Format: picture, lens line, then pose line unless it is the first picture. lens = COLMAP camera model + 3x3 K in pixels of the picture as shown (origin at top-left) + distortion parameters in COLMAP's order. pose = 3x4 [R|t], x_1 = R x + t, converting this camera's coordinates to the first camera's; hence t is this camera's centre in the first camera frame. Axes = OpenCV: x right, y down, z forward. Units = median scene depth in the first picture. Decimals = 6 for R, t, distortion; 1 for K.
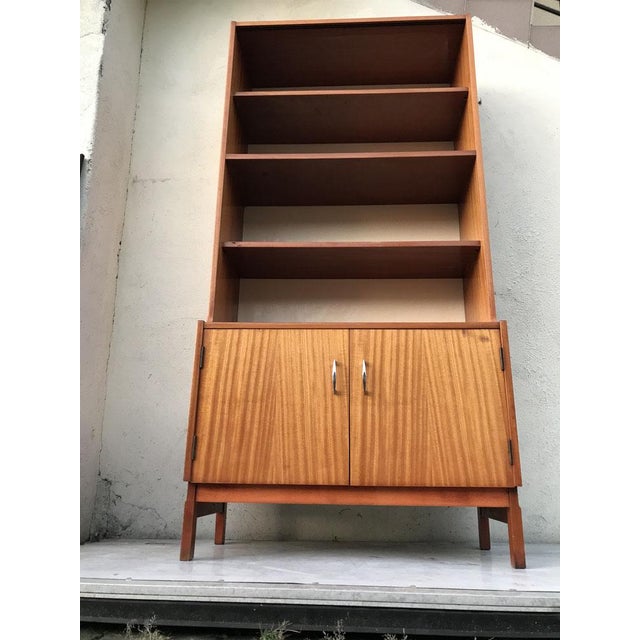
lens RADIAL K [[529.7, 0, 325.4], [0, 529.7, 314.2], [0, 0, 1]] dist [0.029278, -0.025076]
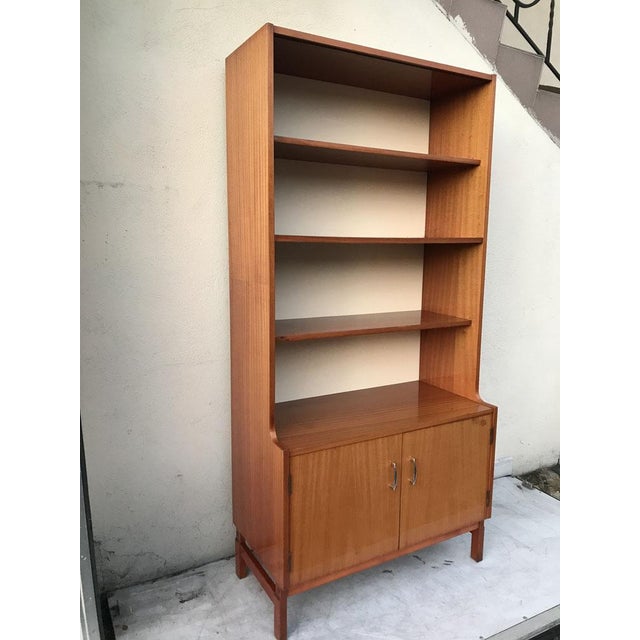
lens RADIAL K [[529.7, 0, 324.0], [0, 529.7, 314.3], [0, 0, 1]] dist [0.029278, -0.025076]
pose [[0.842221, -0.080933, 0.533023, -0.712253], [-0.160521, 0.906186, 0.391230, -0.646568], [-0.514681, -0.415063, 0.750217, 0.326041]]
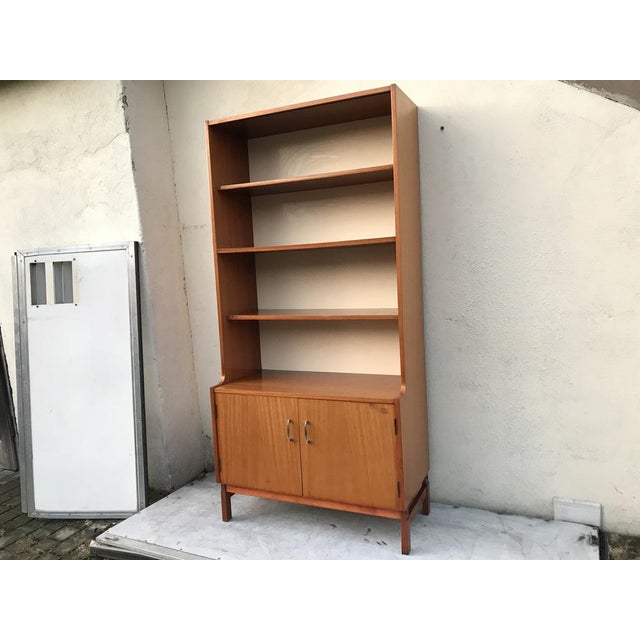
lens RADIAL K [[529.7, 0, 315.7], [0, 529.7, 311.4], [0, 0, 1]] dist [0.029278, -0.025076]
pose [[0.926108, -0.027944, -0.376223, 0.659166], [0.169511, 0.921738, 0.348806, -0.705579], [0.337032, -0.386806, 0.858365, -0.149214]]
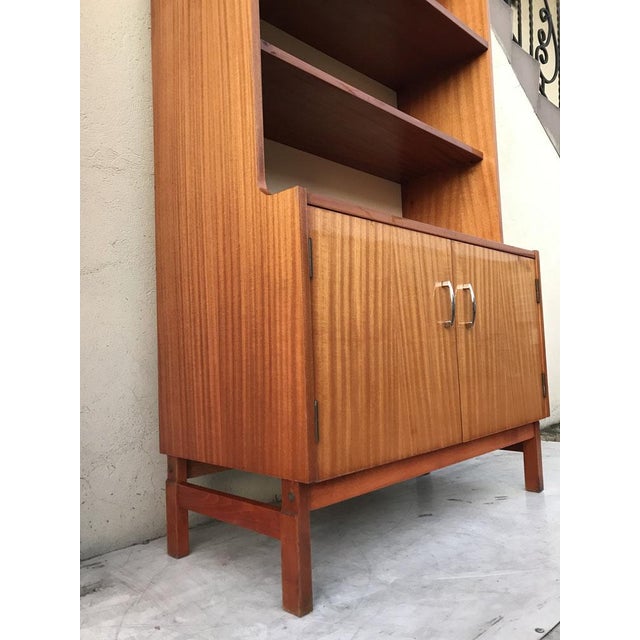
lens RADIAL K [[529.7, 0, 328.5], [0, 529.7, 313.3], [0, 0, 1]] dist [0.029278, -0.025076]
pose [[0.661314, 0.019888, 0.749845, -0.632811], [-0.175724, 0.975939, 0.129092, 0.063671], [-0.729236, -0.217136, 0.648897, 0.629393]]
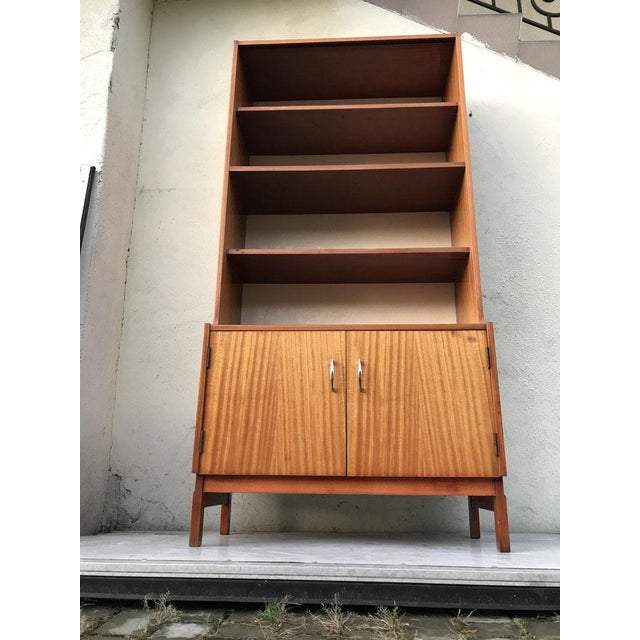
lens RADIAL K [[529.7, 0, 324.8], [0, 529.7, 314.3], [0, 0, 1]] dist [0.029278, -0.025076]
pose [[0.999992, -0.003698, -0.001197, 0.003721], [0.003691, 0.999976, -0.005904, 0.001169], [0.001219, 0.005900, 0.999982, -0.071199]]
